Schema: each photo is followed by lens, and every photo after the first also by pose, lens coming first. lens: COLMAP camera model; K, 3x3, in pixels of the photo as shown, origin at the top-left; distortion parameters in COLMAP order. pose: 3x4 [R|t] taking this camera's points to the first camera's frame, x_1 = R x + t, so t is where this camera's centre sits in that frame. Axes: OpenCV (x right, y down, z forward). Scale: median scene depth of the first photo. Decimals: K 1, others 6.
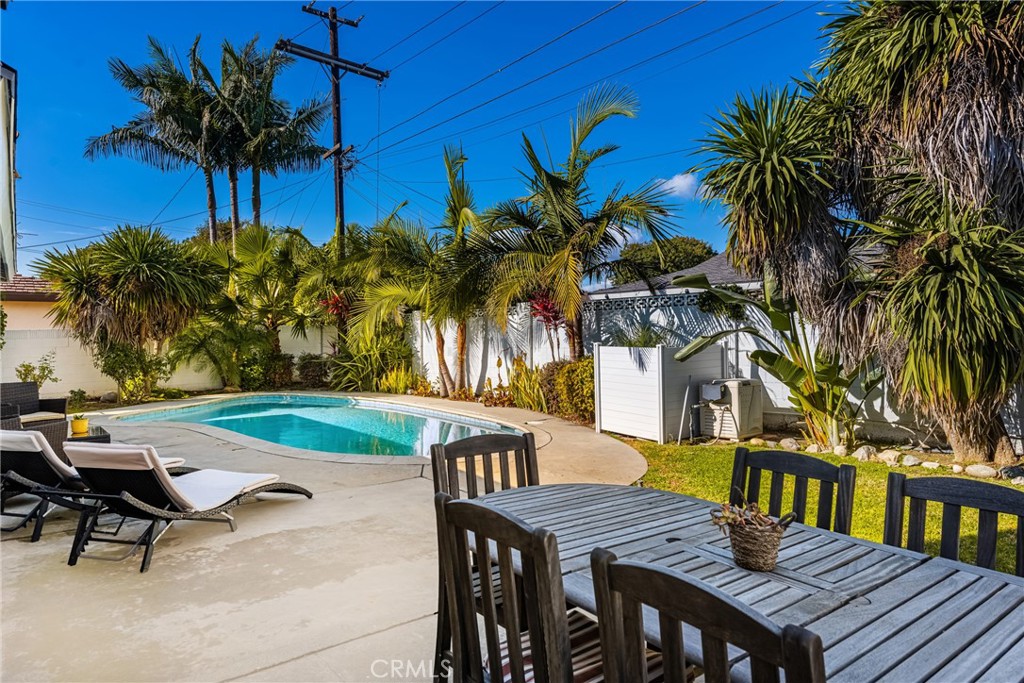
lens RADIAL K [[595.4, 0, 526.8], [0, 595.4, 323.4], [0, 0, 1]] dist [0.002179, -0.000708]
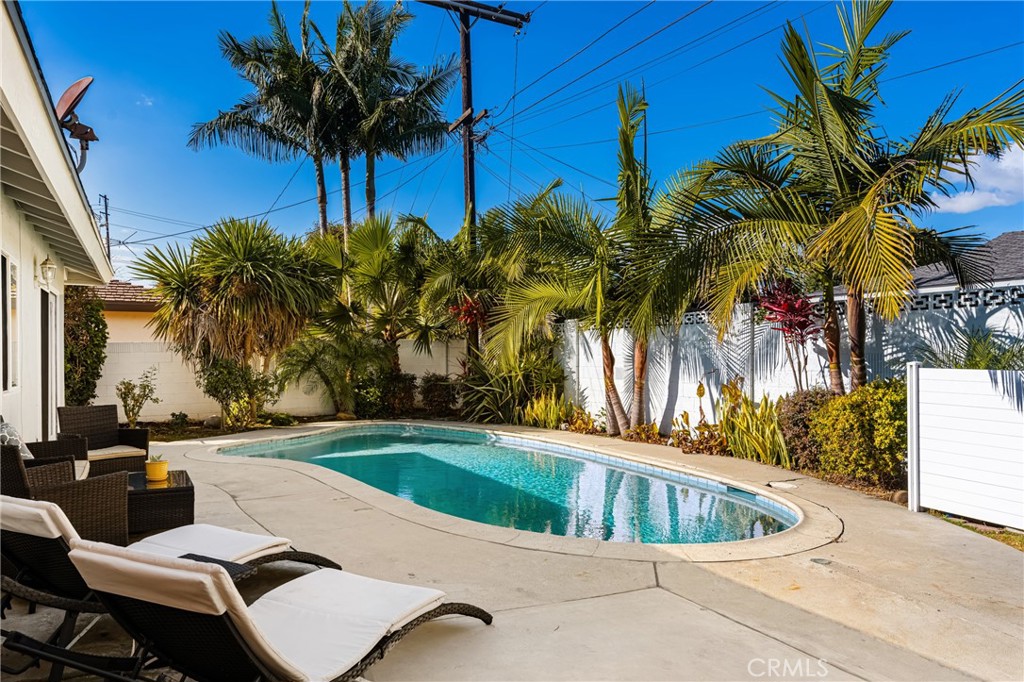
lens RADIAL K [[716.3, 0, 511.5], [0, 716.3, 352.0], [0, 0, 1]] dist [0.000386, -0.001262]
pose [[0.974342, 0.006717, -0.224973, -0.055342], [-0.003034, 0.999856, 0.016711, 0.005682], [0.225053, -0.015600, 0.974222, 0.098917]]
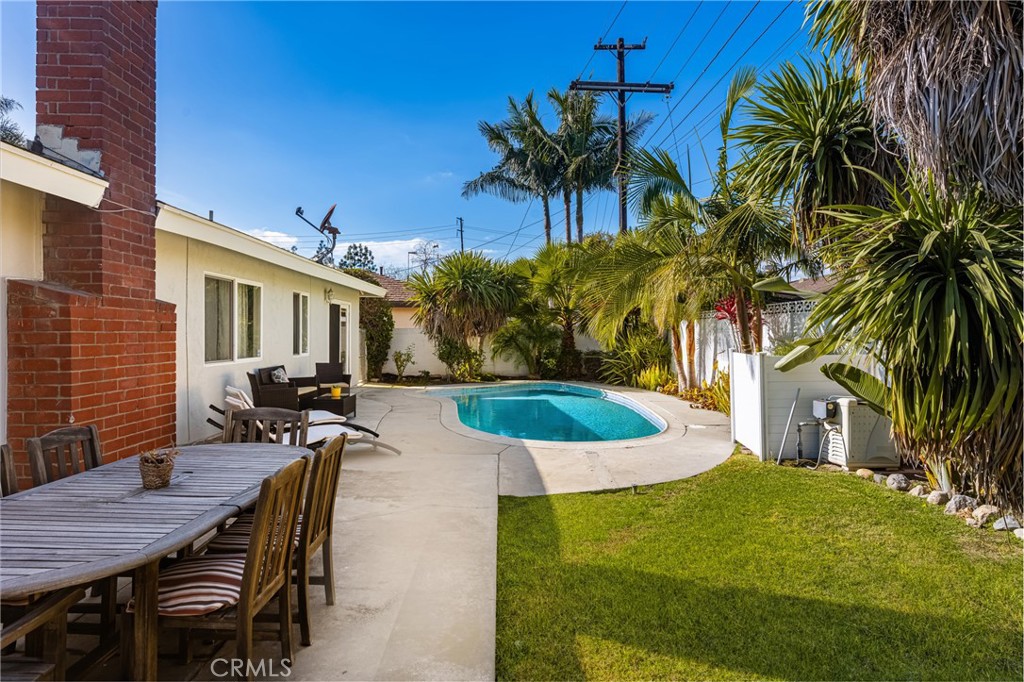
lens RADIAL K [[569.2, 0, 509.7], [0, 569.2, 330.7], [0, 0, 1]] dist [0.000849, -0.000403]
pose [[0.803602, 0.010980, -0.595066, 0.185212], [-0.001657, 0.999867, 0.016213, -0.005004], [0.595165, -0.012043, 0.803514, 0.027415]]
